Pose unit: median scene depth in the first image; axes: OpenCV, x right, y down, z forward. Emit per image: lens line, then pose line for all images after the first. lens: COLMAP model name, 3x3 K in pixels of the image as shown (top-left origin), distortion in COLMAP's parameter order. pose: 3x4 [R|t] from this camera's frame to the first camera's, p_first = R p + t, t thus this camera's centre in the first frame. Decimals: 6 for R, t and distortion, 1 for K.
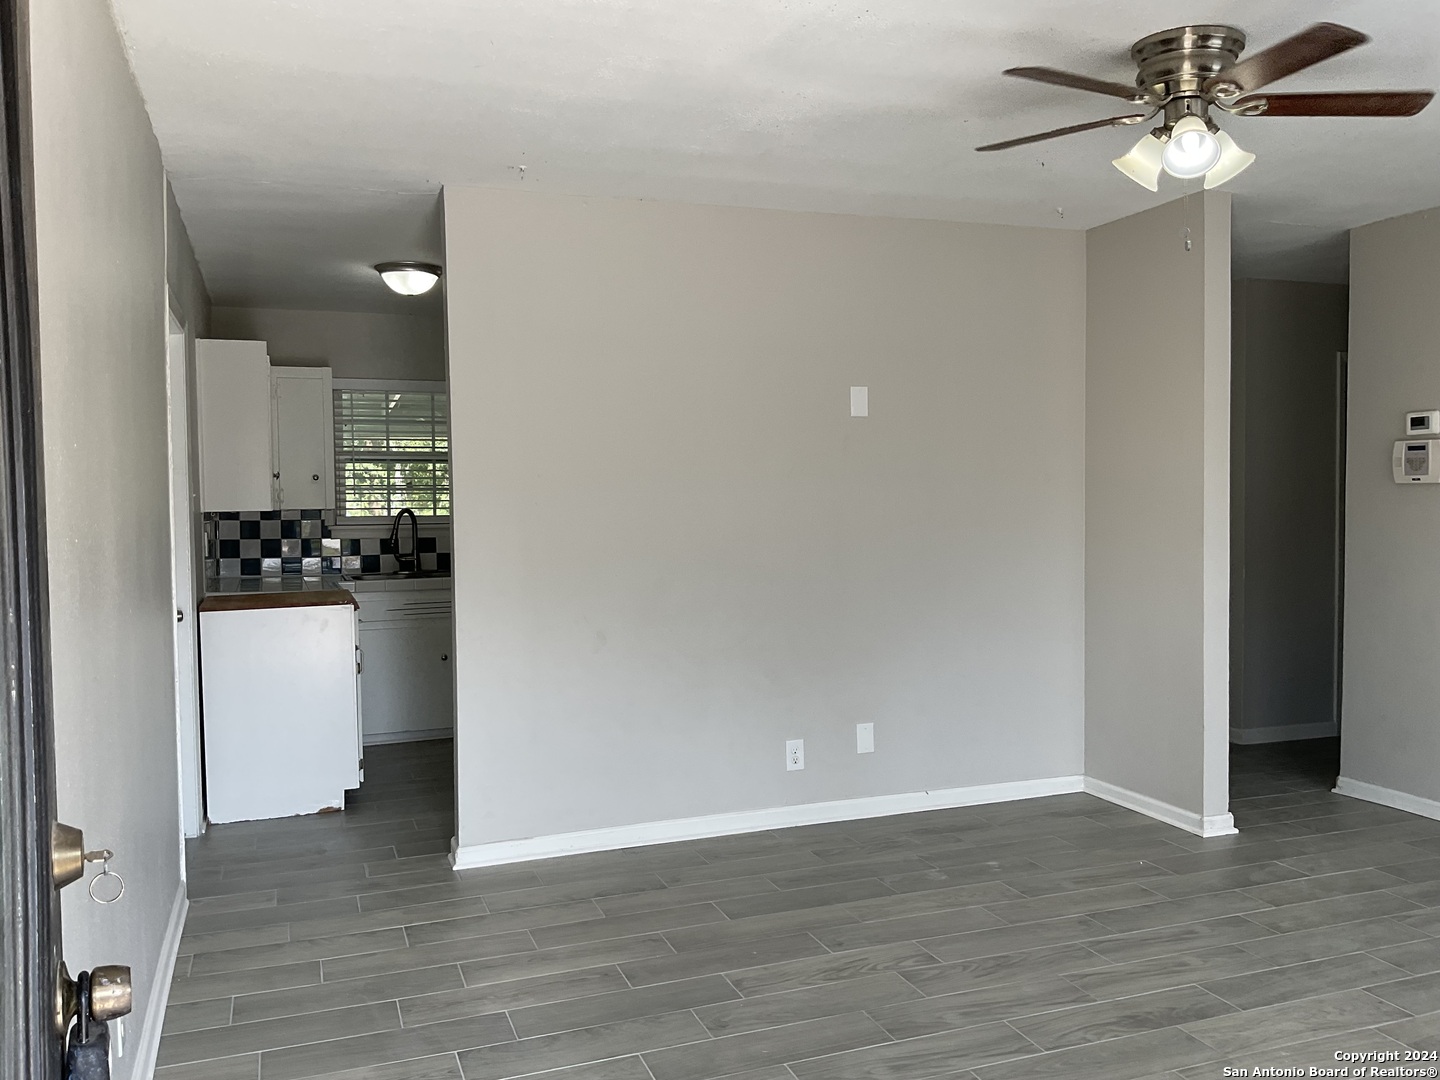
lens RADIAL K [[1218.2, 0, 712.2], [0, 1218.2, 541.0], [0, 0, 1]] dist [0.132797, -0.201953]
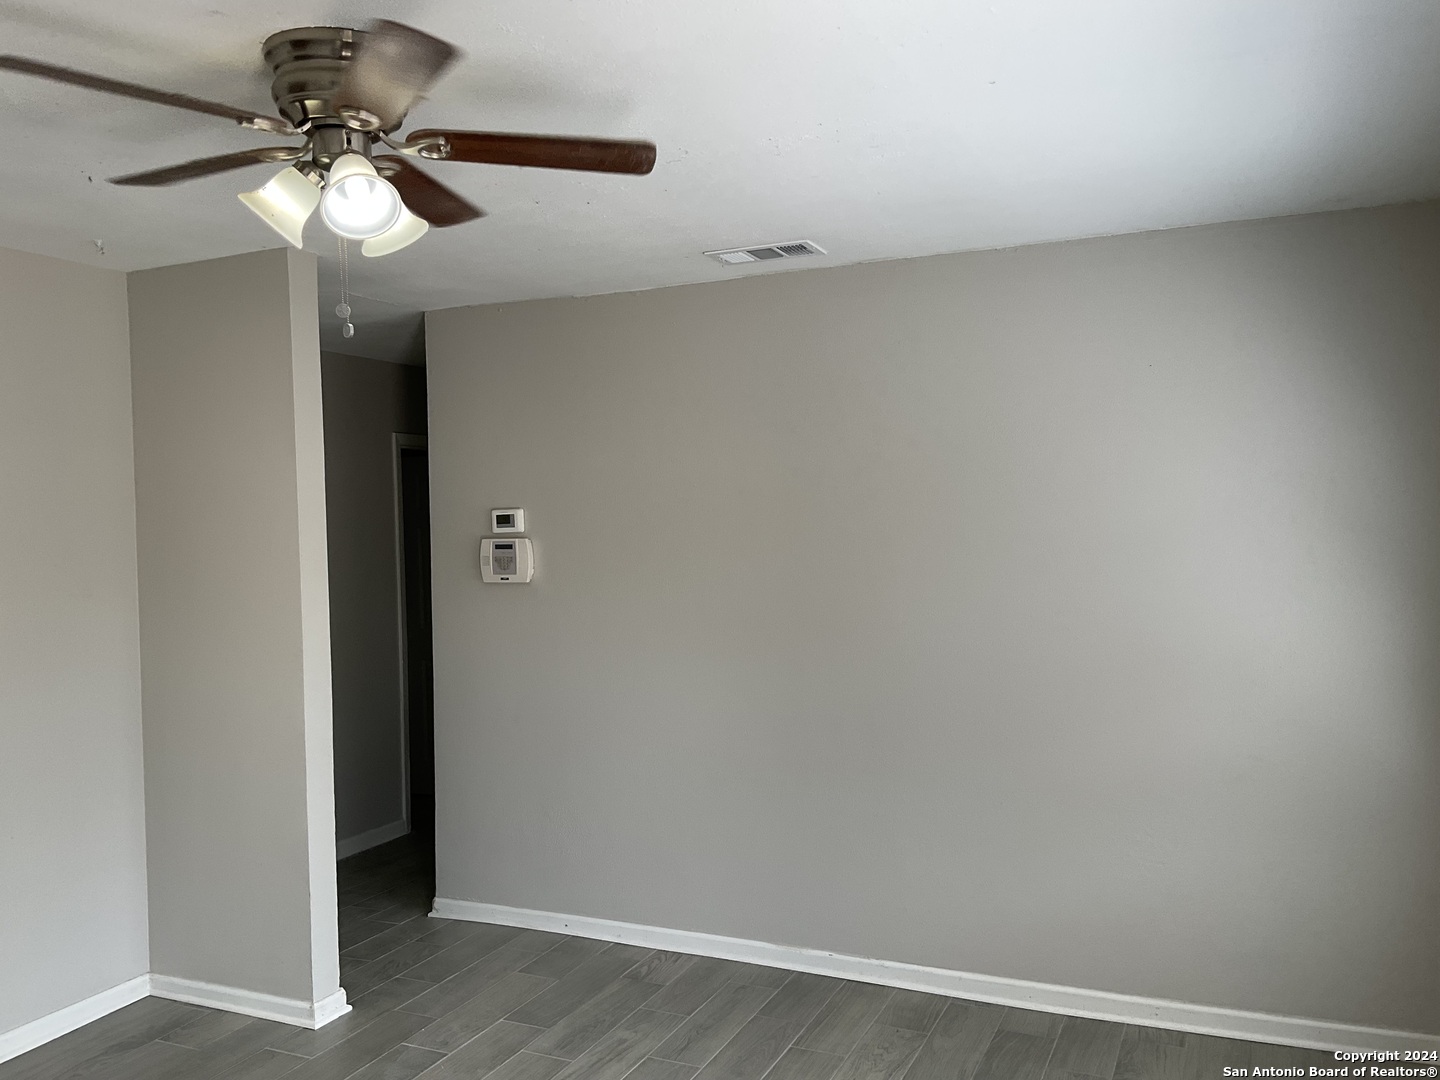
lens RADIAL K [[1218.2, 0, 712.2], [0, 1218.2, 541.0], [0, 0, 1]] dist [0.132797, -0.201953]
pose [[0.710338, -0.024267, 0.703442, 0.011269], [0.049172, 0.998675, -0.015202, -0.057150], [-0.702141, 0.045389, 0.710590, 0.210640]]
